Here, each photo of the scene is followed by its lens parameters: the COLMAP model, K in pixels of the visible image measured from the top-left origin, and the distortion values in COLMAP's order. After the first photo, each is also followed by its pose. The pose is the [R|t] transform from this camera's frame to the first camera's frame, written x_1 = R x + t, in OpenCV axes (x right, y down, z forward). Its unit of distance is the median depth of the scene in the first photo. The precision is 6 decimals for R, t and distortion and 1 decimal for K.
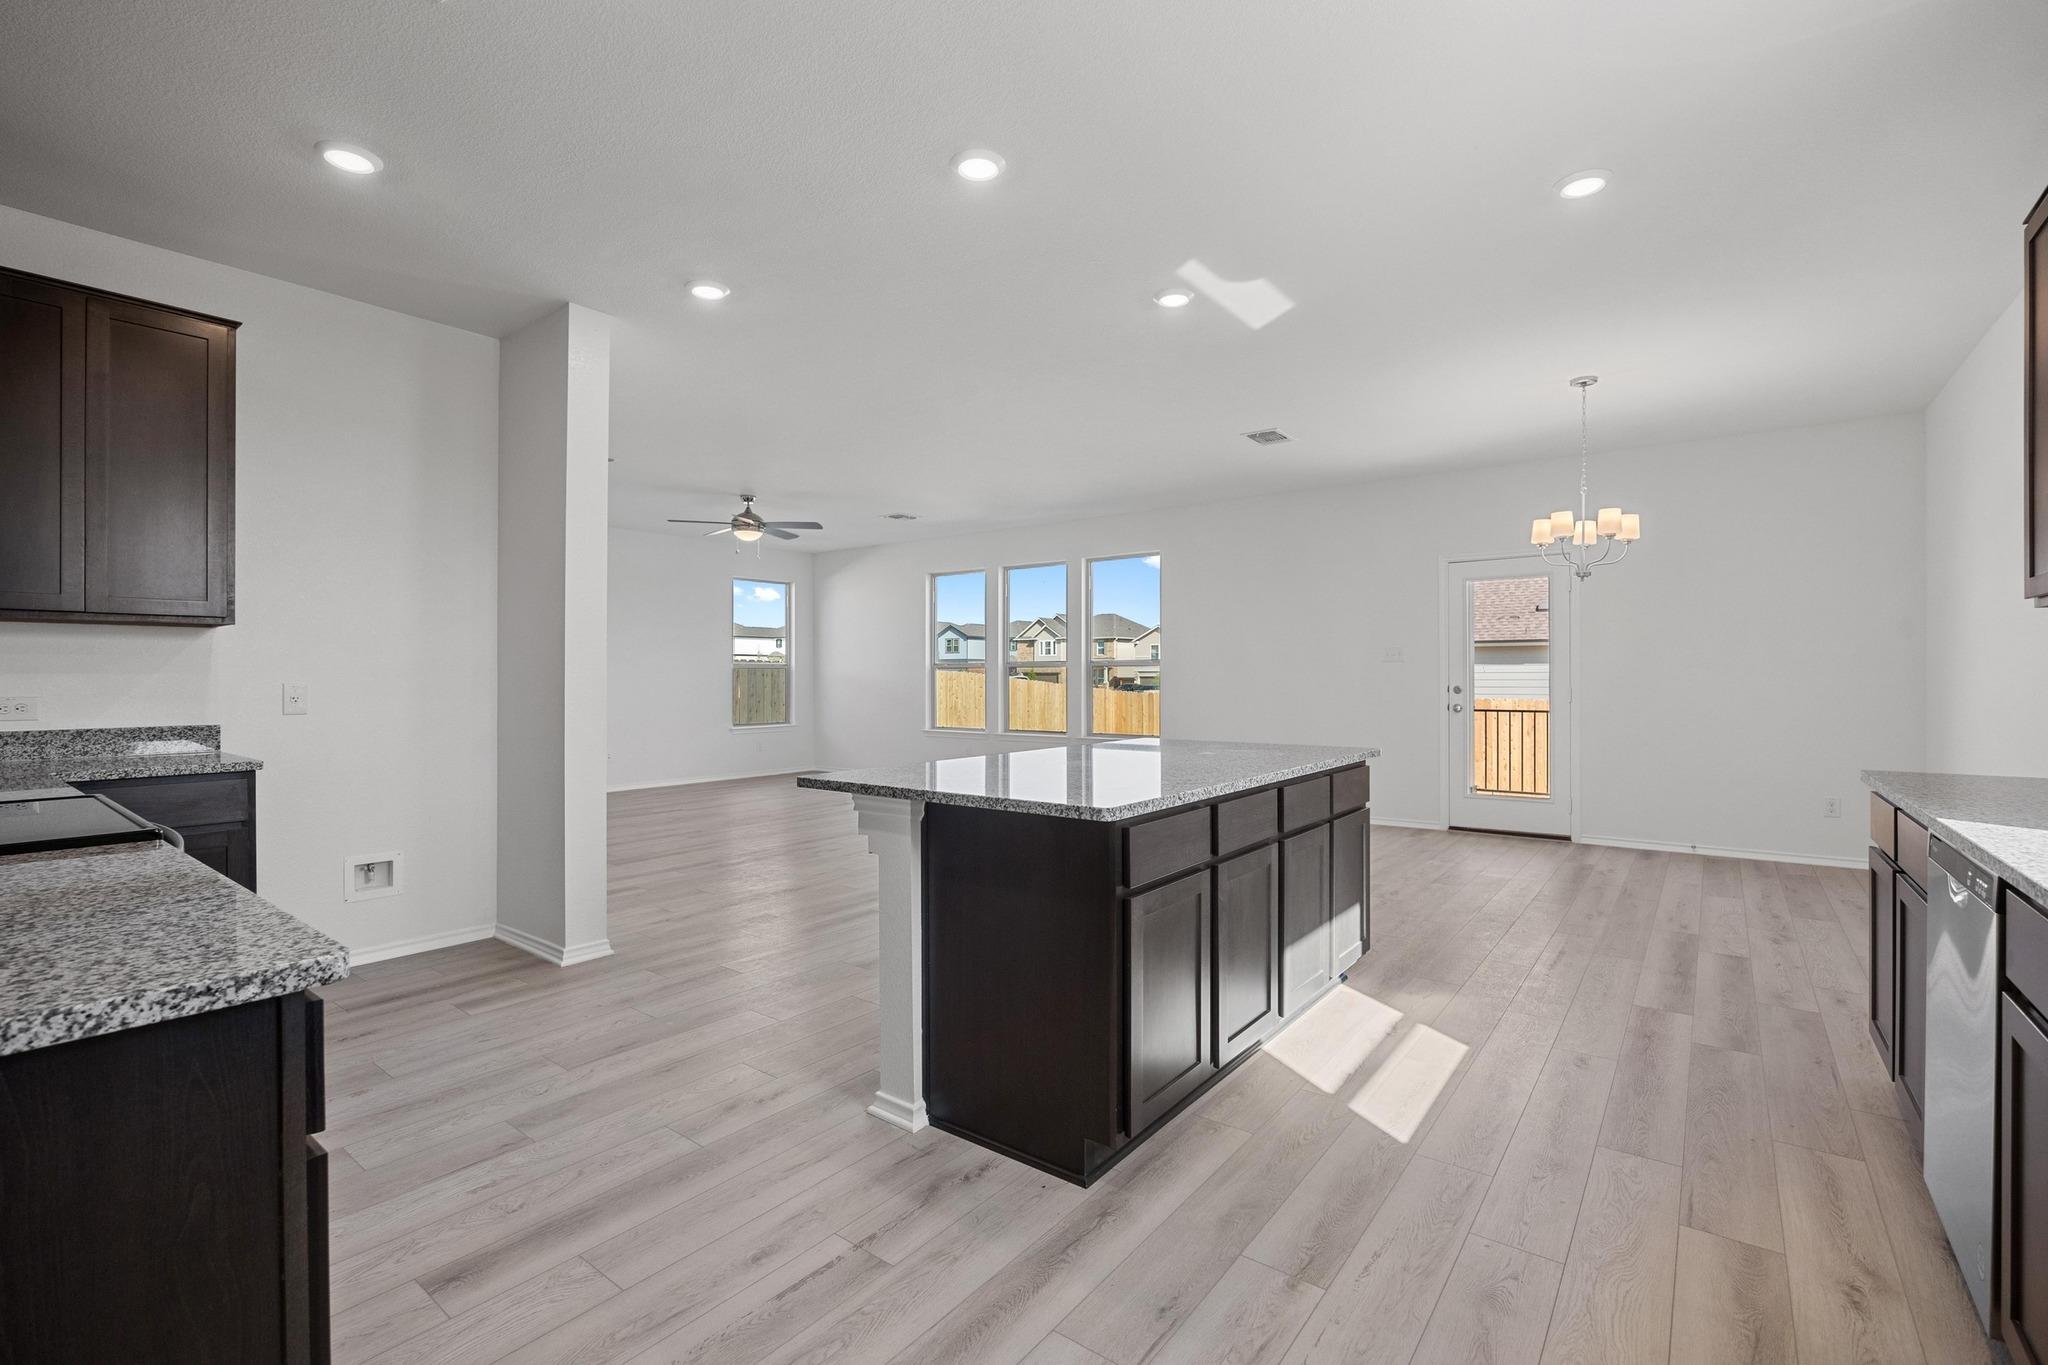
lens RADIAL K [[902.5, 0, 995.5], [0, 902.5, 680.0], [0, 0, 1]] dist [-0.015477, -0.000191]
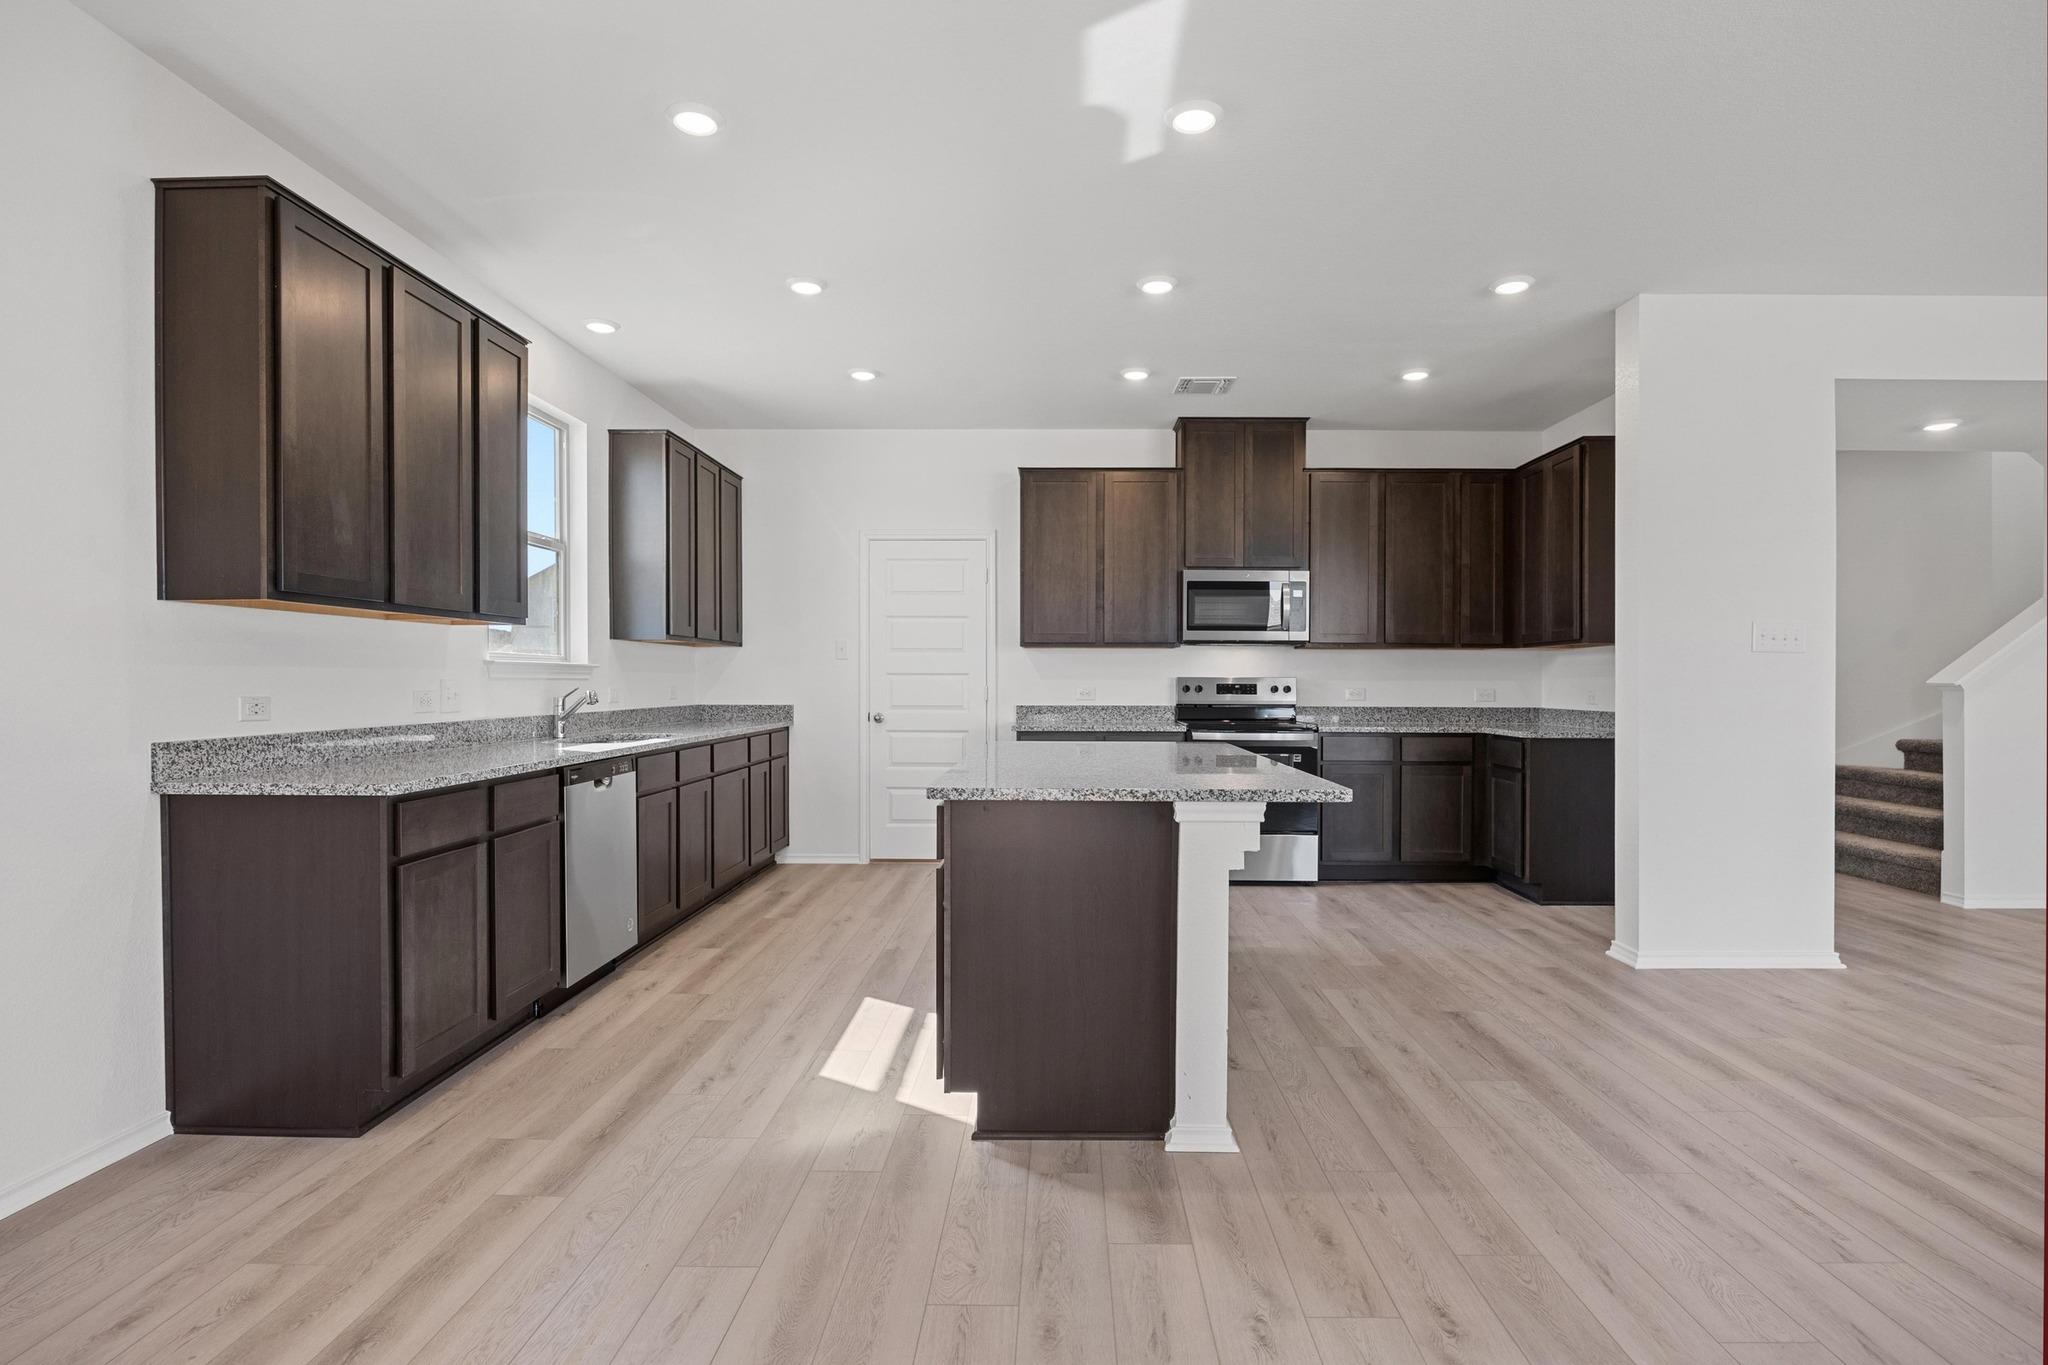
lens RADIAL K [[1044.6, 0, 1057.6], [0, 1044.6, 694.9], [0, 0, 1]] dist [-0.007358, -0.002035]
pose [[-0.774906, 0.008656, -0.632018, 1.068395], [-0.003485, 0.999833, 0.017967, -0.005066], [0.632067, 0.016125, -0.774746, 2.091760]]
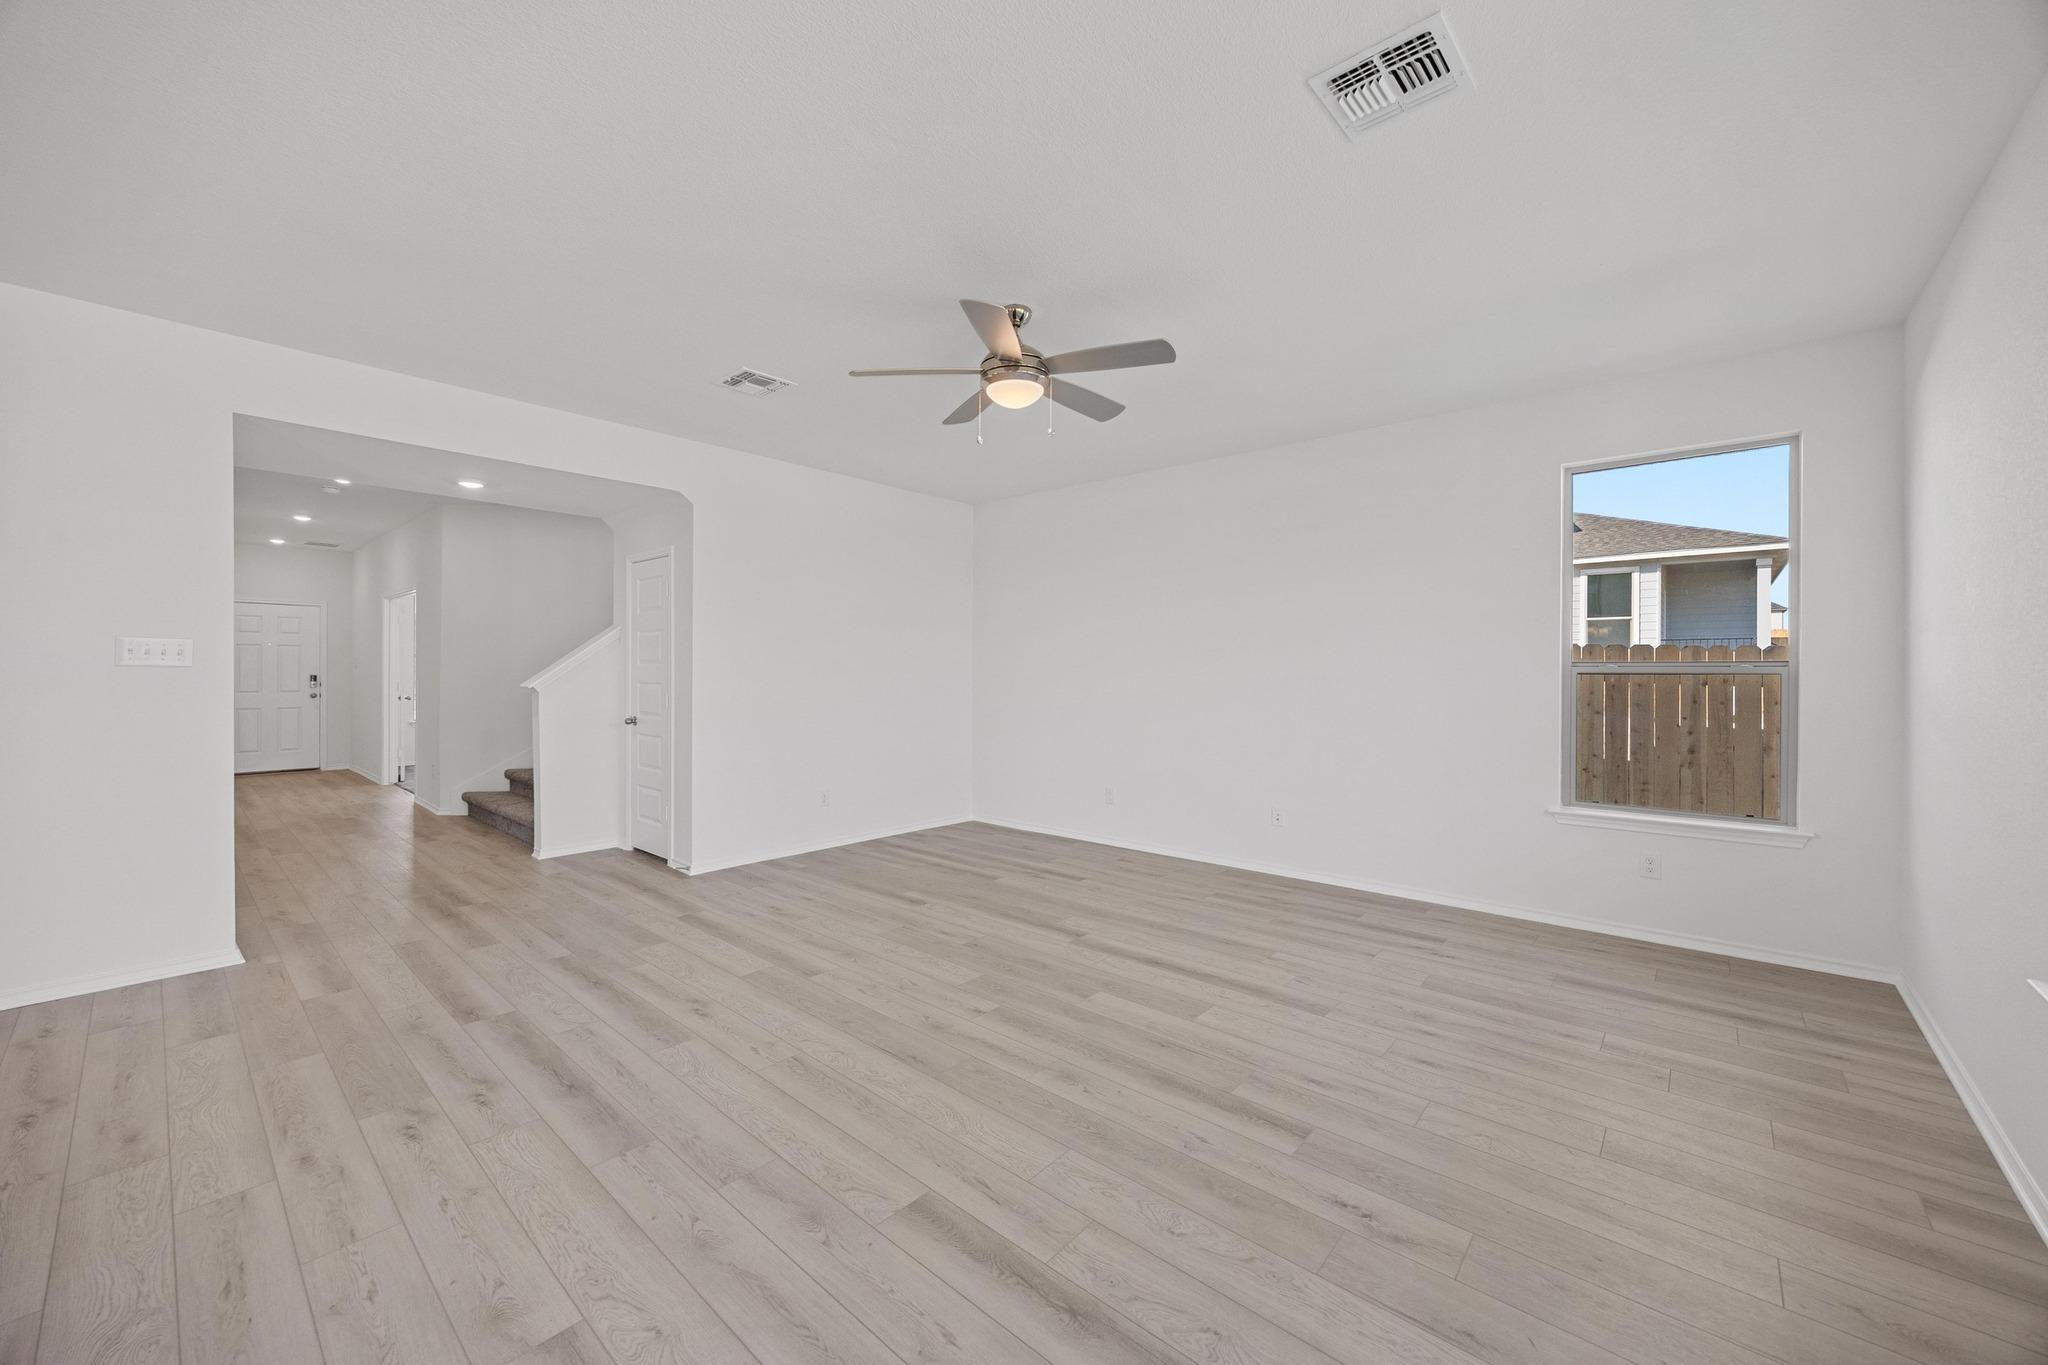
lens RADIAL K [[775.5, 0, 1039.1], [0, 775.5, 665.1], [0, 0, 1]] dist [-0.001823, 0.000169]
pose [[-0.021149, -0.007802, -0.999746, 0.377736], [-0.006829, 0.999947, -0.007659, -0.048503], [0.999753, 0.006665, -0.021202, 2.938478]]
